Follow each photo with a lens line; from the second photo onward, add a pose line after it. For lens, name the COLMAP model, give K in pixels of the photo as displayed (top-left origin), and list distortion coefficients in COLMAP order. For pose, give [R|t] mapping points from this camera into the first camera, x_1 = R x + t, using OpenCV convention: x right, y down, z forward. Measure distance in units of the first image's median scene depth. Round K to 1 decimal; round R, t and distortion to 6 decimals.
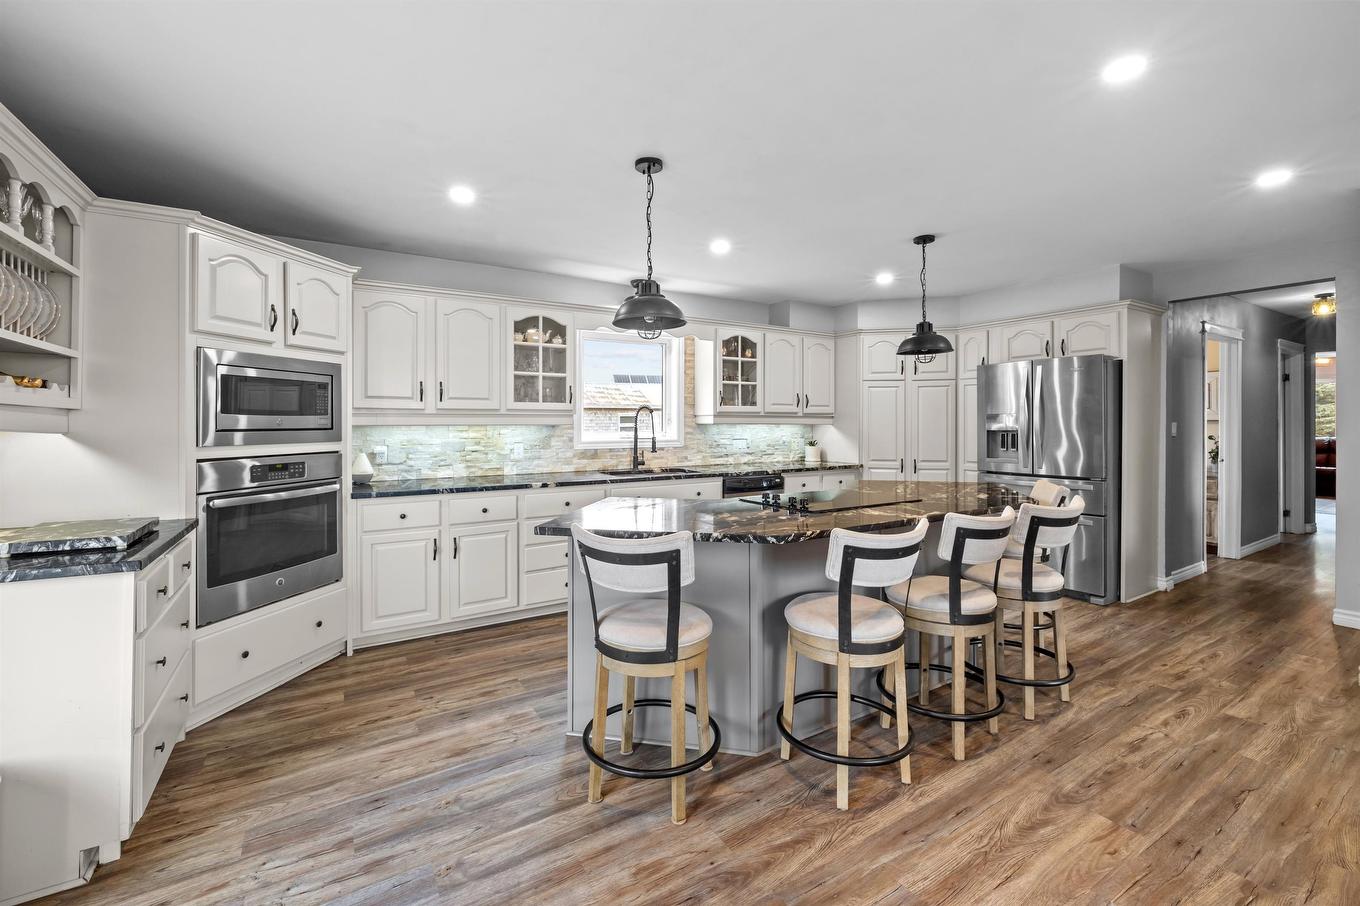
lens RADIAL K [[572.4, 0, 708.2], [0, 572.4, 429.3], [0, 0, 1]] dist [0.000879, 0.000177]
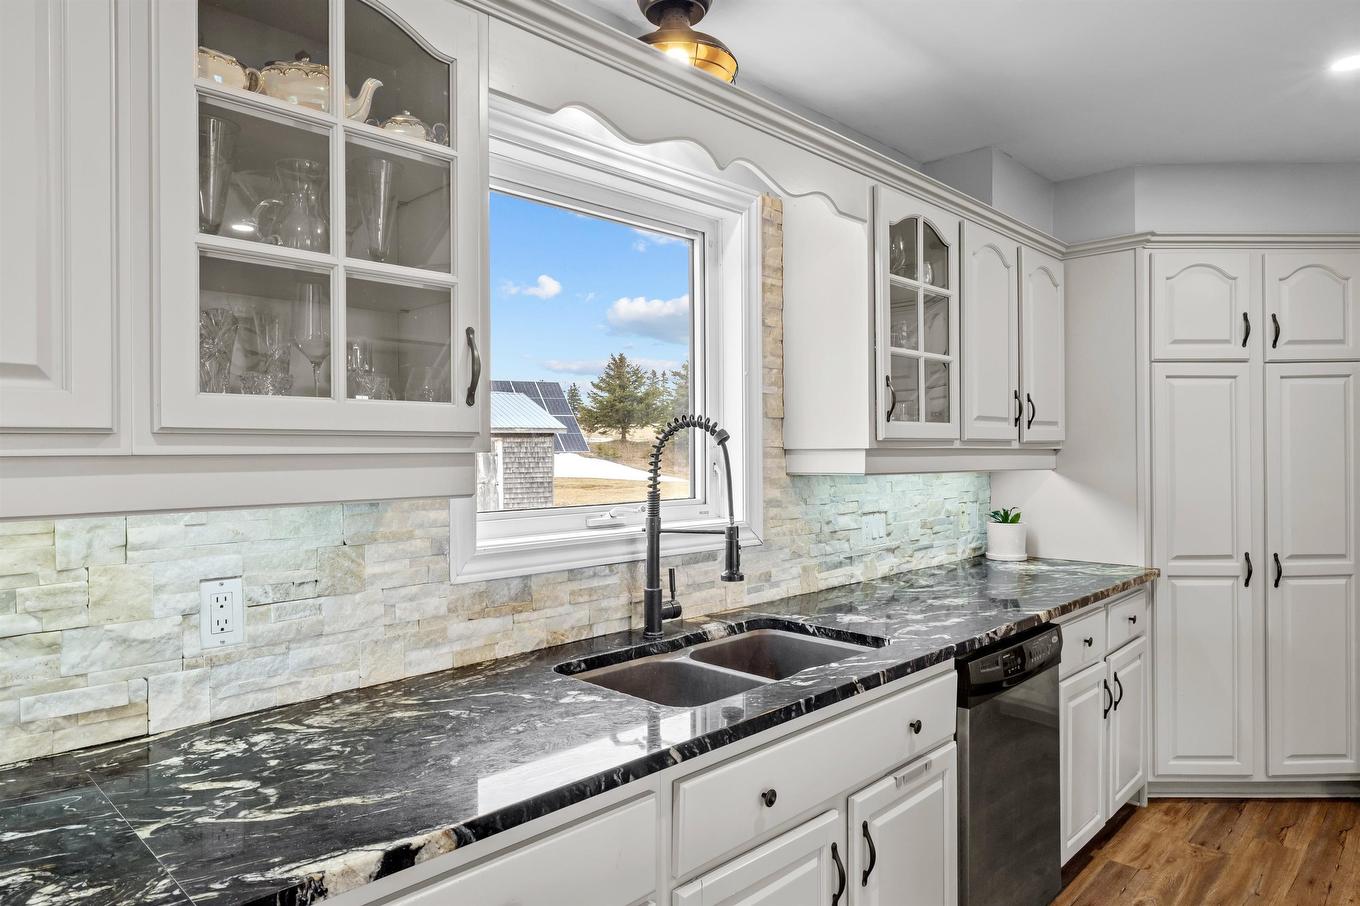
lens RADIAL K [[781.5, 0, 667.0], [0, 781.5, 455.4], [0, 0, 1]] dist [-0.017528, -0.001555]
pose [[0.976924, -0.006460, 0.213489, -0.219855], [0.008123, 0.999943, -0.006910, -0.020995], [-0.213432, 0.008485, 0.976921, 0.648428]]
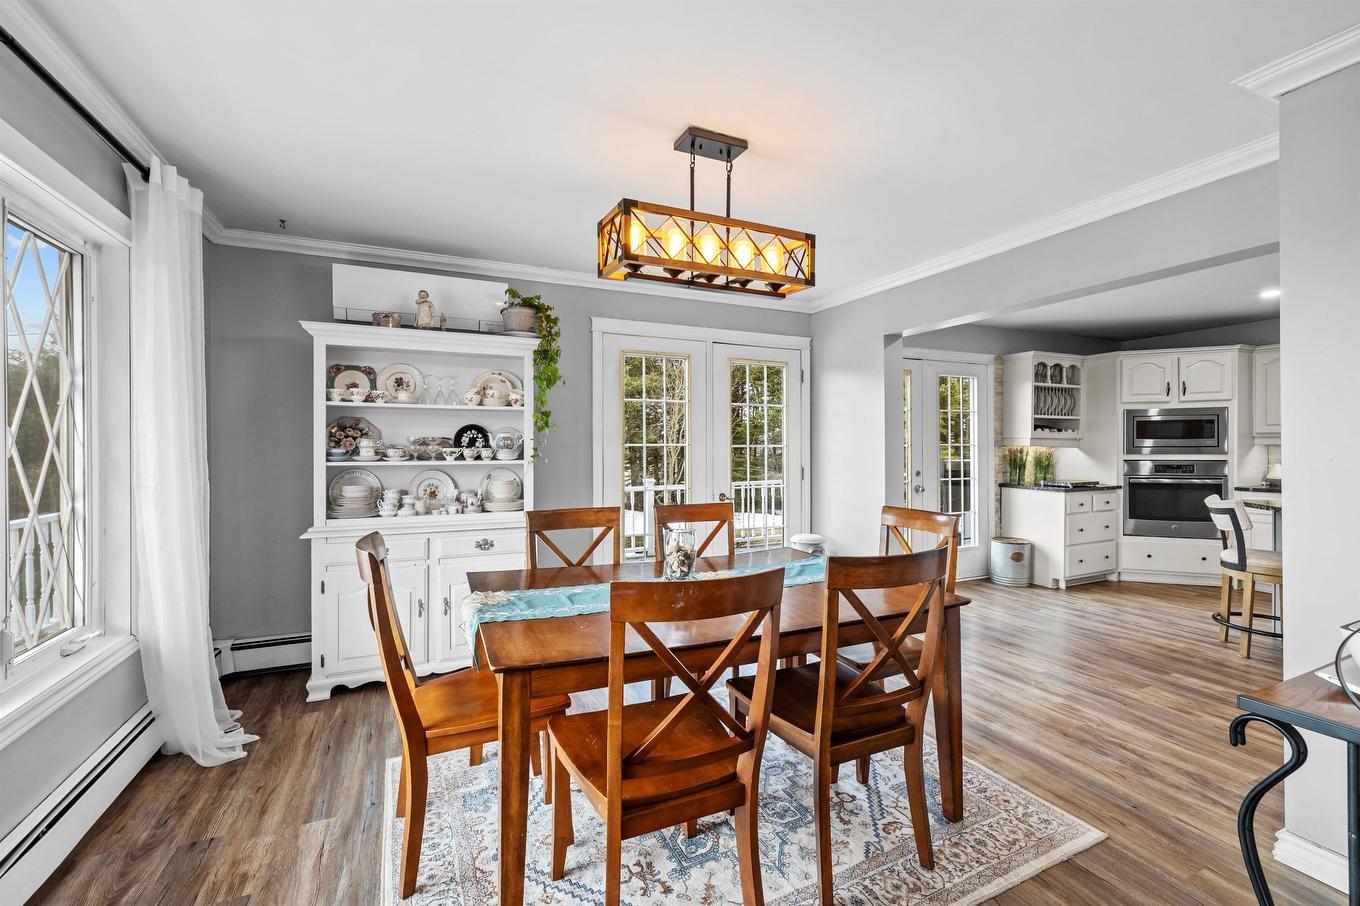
lens RADIAL K [[572.4, 0, 679.1], [0, 572.4, 446.7], [0, 0, 1]] dist [0.000879, 0.000177]
pose [[-0.132835, -0.000588, -0.991138, 0.933647], [-0.005853, 0.999983, 0.000191, 0.006526], [0.991121, 0.005826, -0.132836, -0.257636]]
